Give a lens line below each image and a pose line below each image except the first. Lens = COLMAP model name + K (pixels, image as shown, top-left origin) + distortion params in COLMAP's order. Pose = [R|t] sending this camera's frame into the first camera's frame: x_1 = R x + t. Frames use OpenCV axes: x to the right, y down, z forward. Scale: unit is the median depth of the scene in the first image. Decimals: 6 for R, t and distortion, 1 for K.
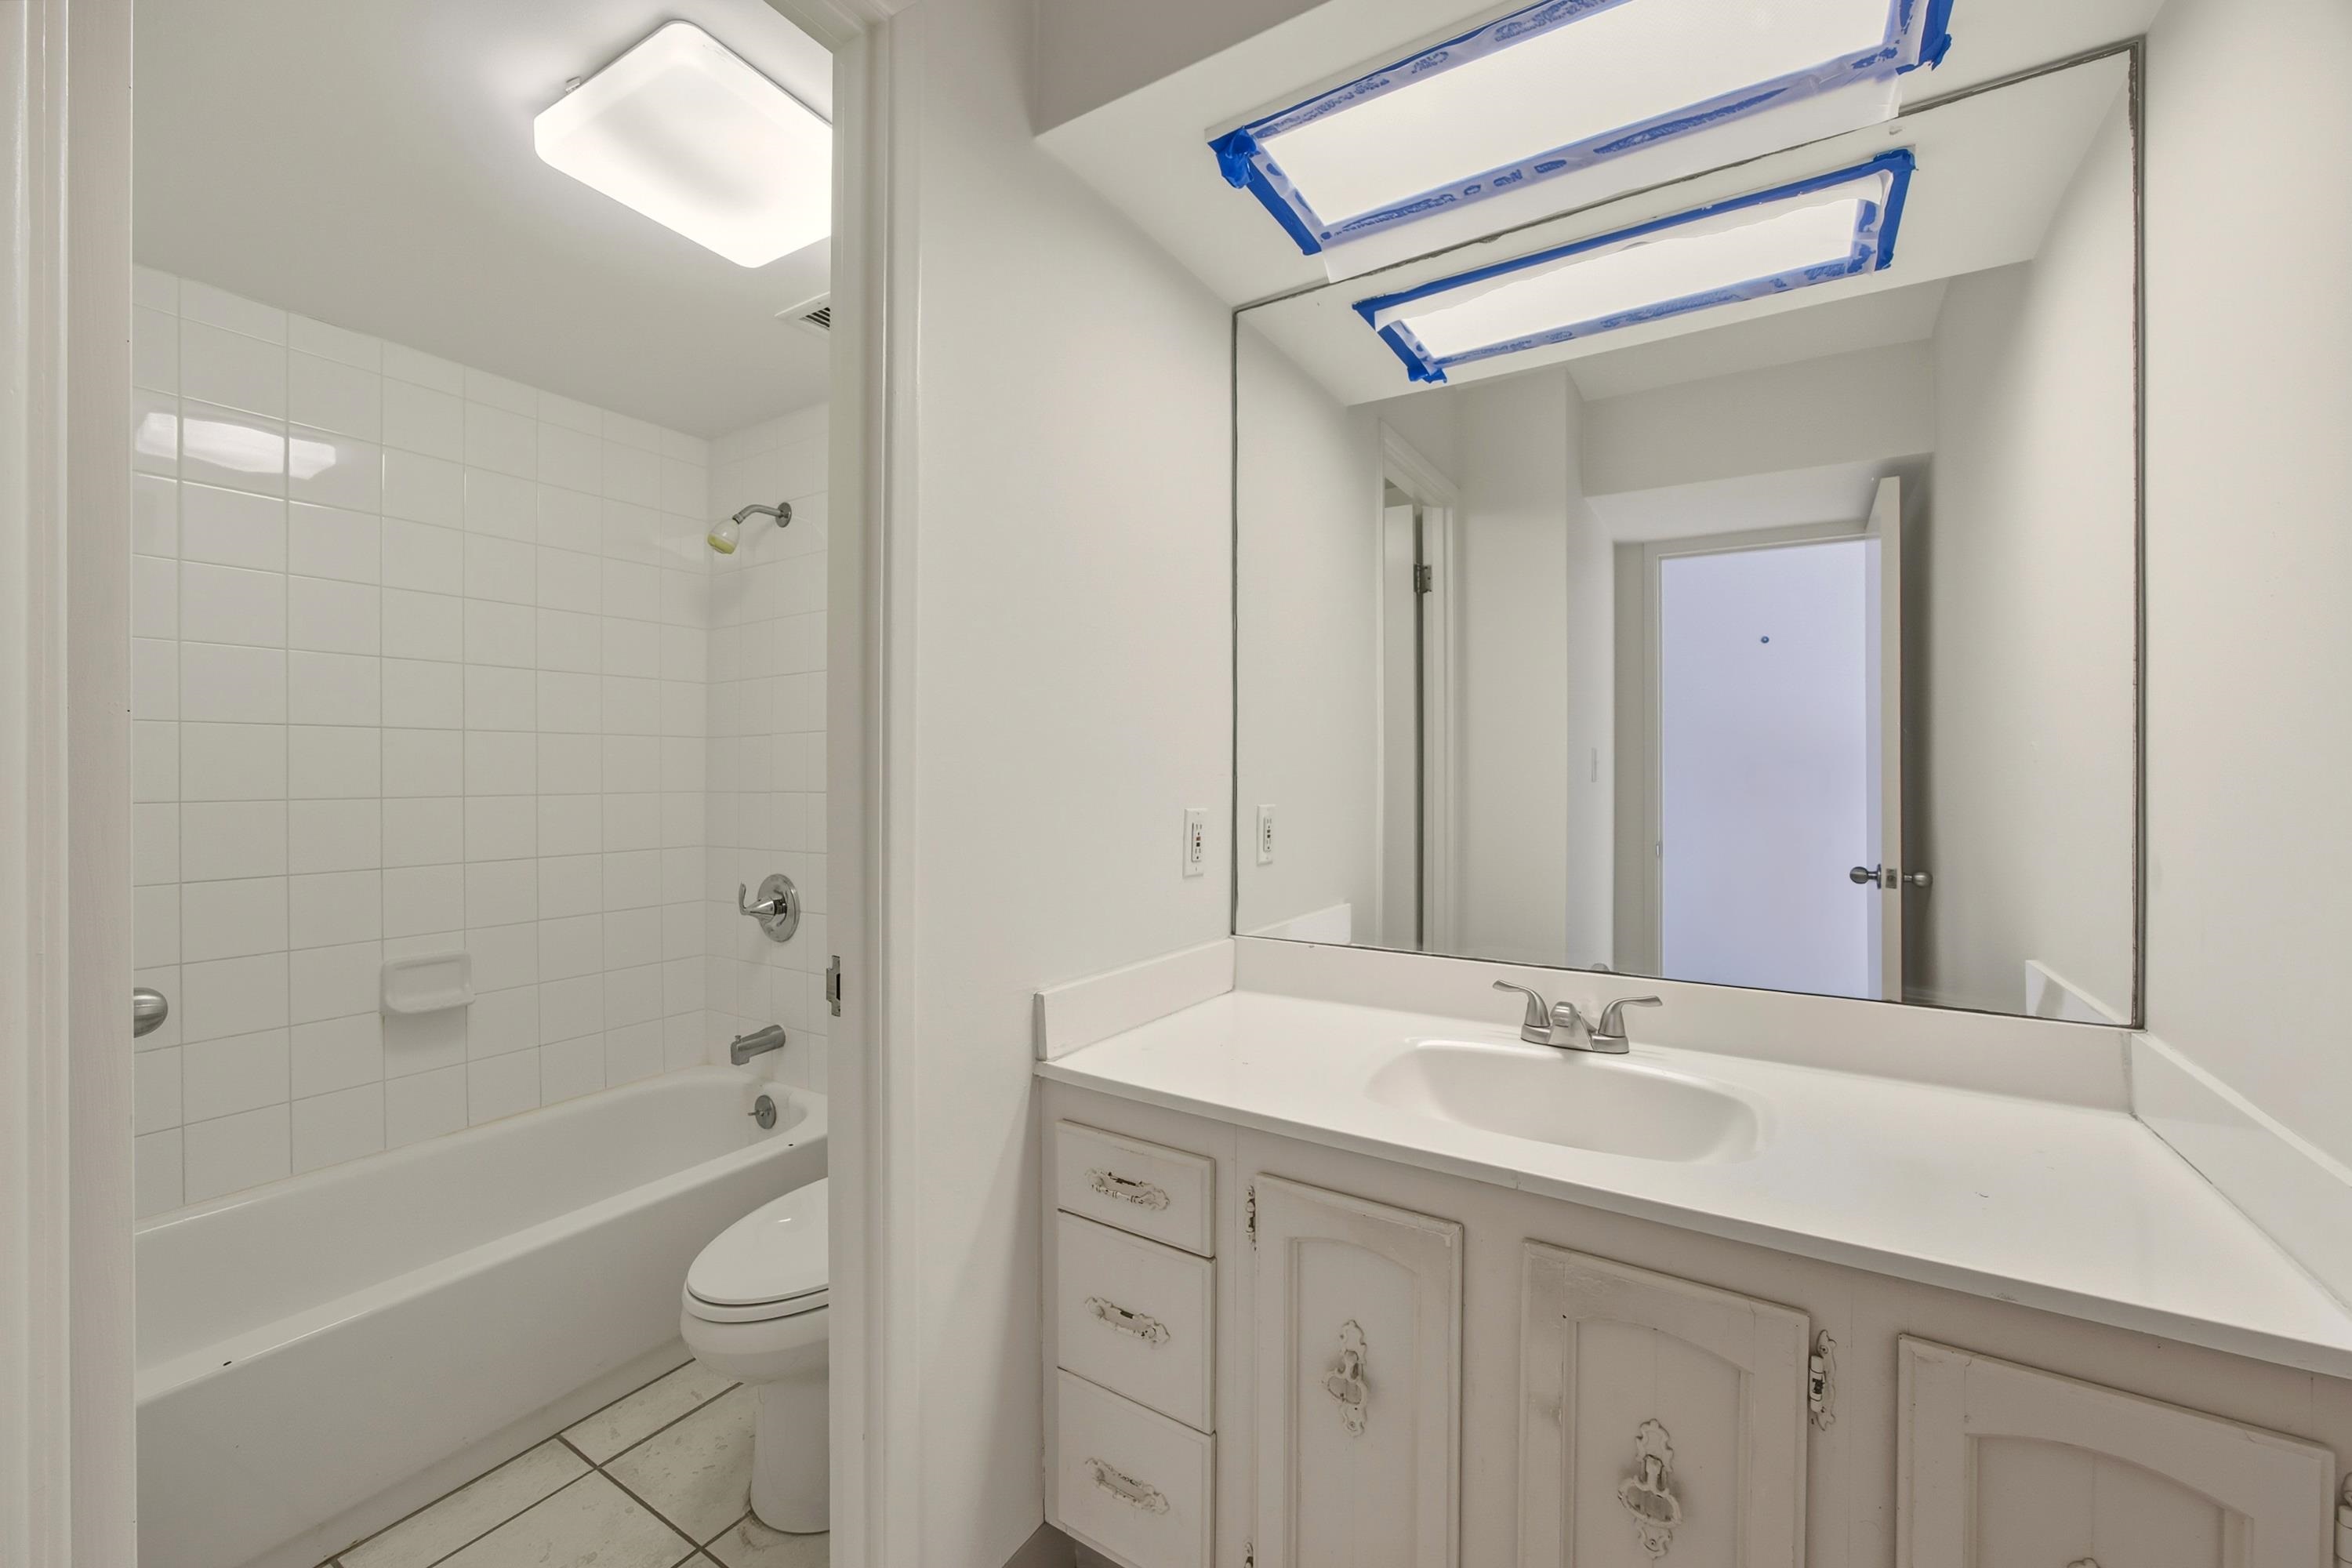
lens RADIAL K [[926.1, 0, 1174.1], [0, 926.1, 785.7], [0, 0, 1]] dist [-0.028993, 0.010704]
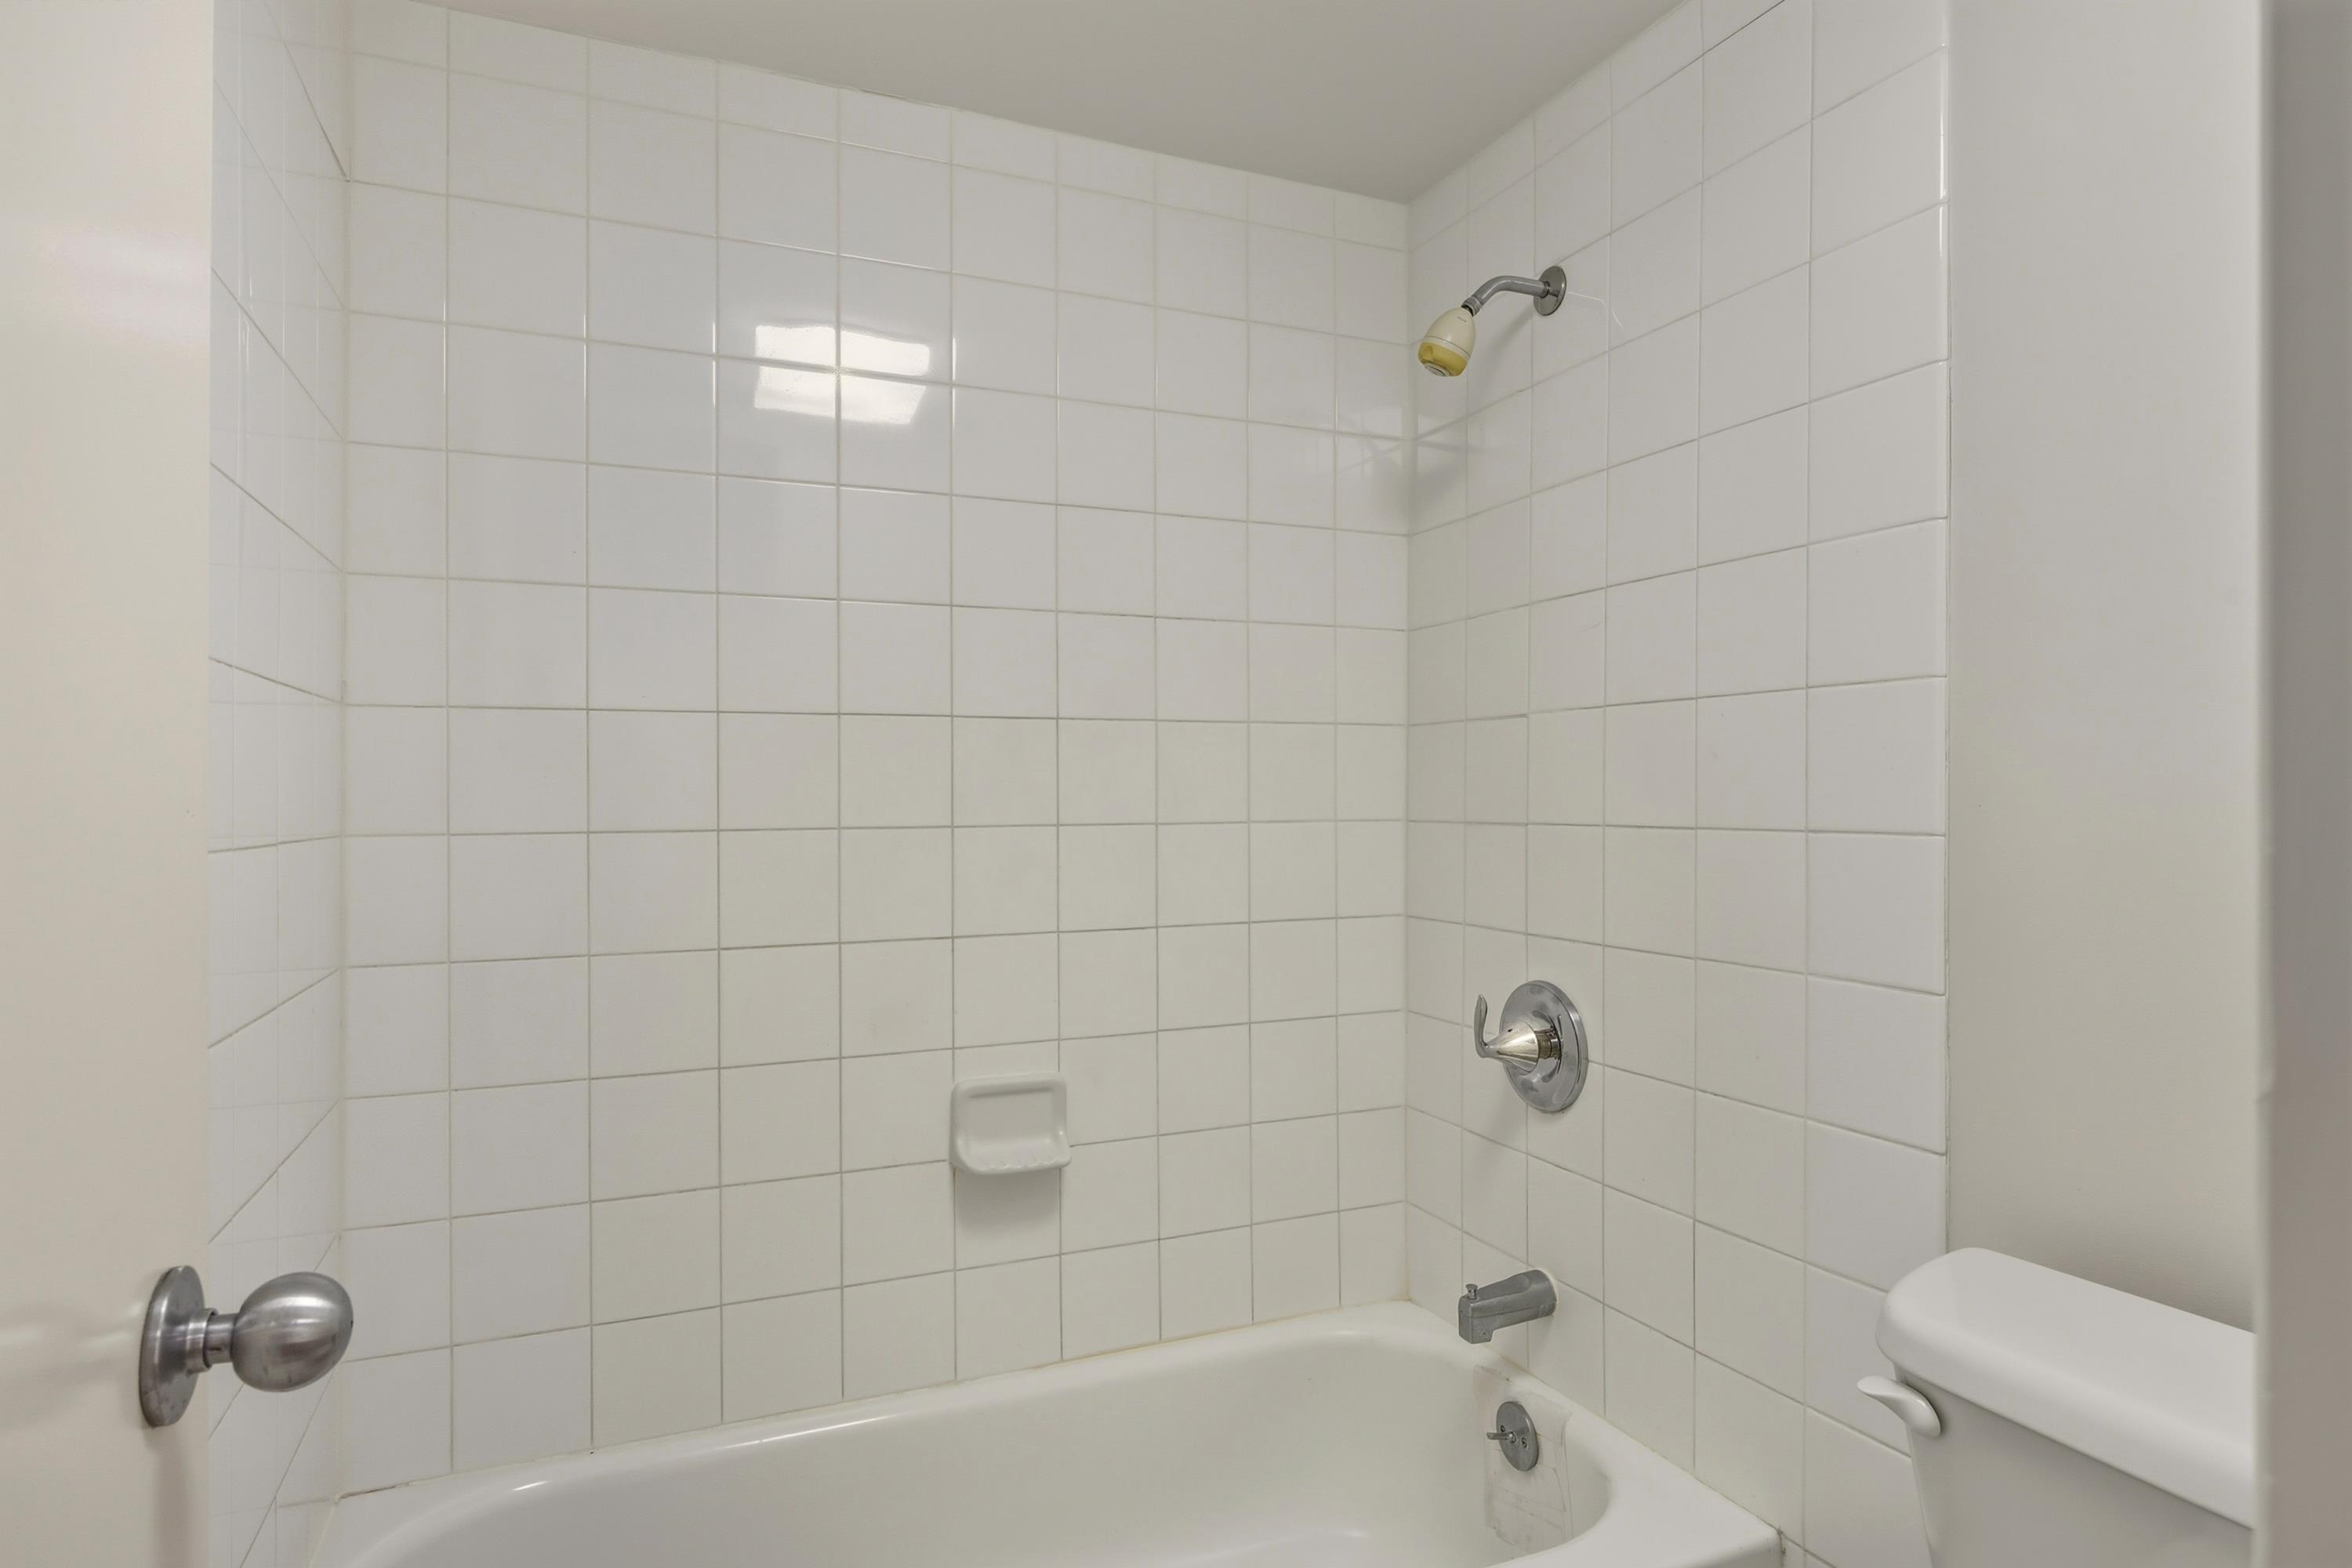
lens RADIAL K [[926.1, 0, 1174.1], [0, 926.1, 785.7], [0, 0, 1]] dist [-0.028993, 0.010704]
pose [[0.805098, -0.020182, -0.592799, -0.295587], [-0.004113, 0.999207, -0.039605, 0.007293], [0.593128, 0.034324, 0.804376, 0.468121]]
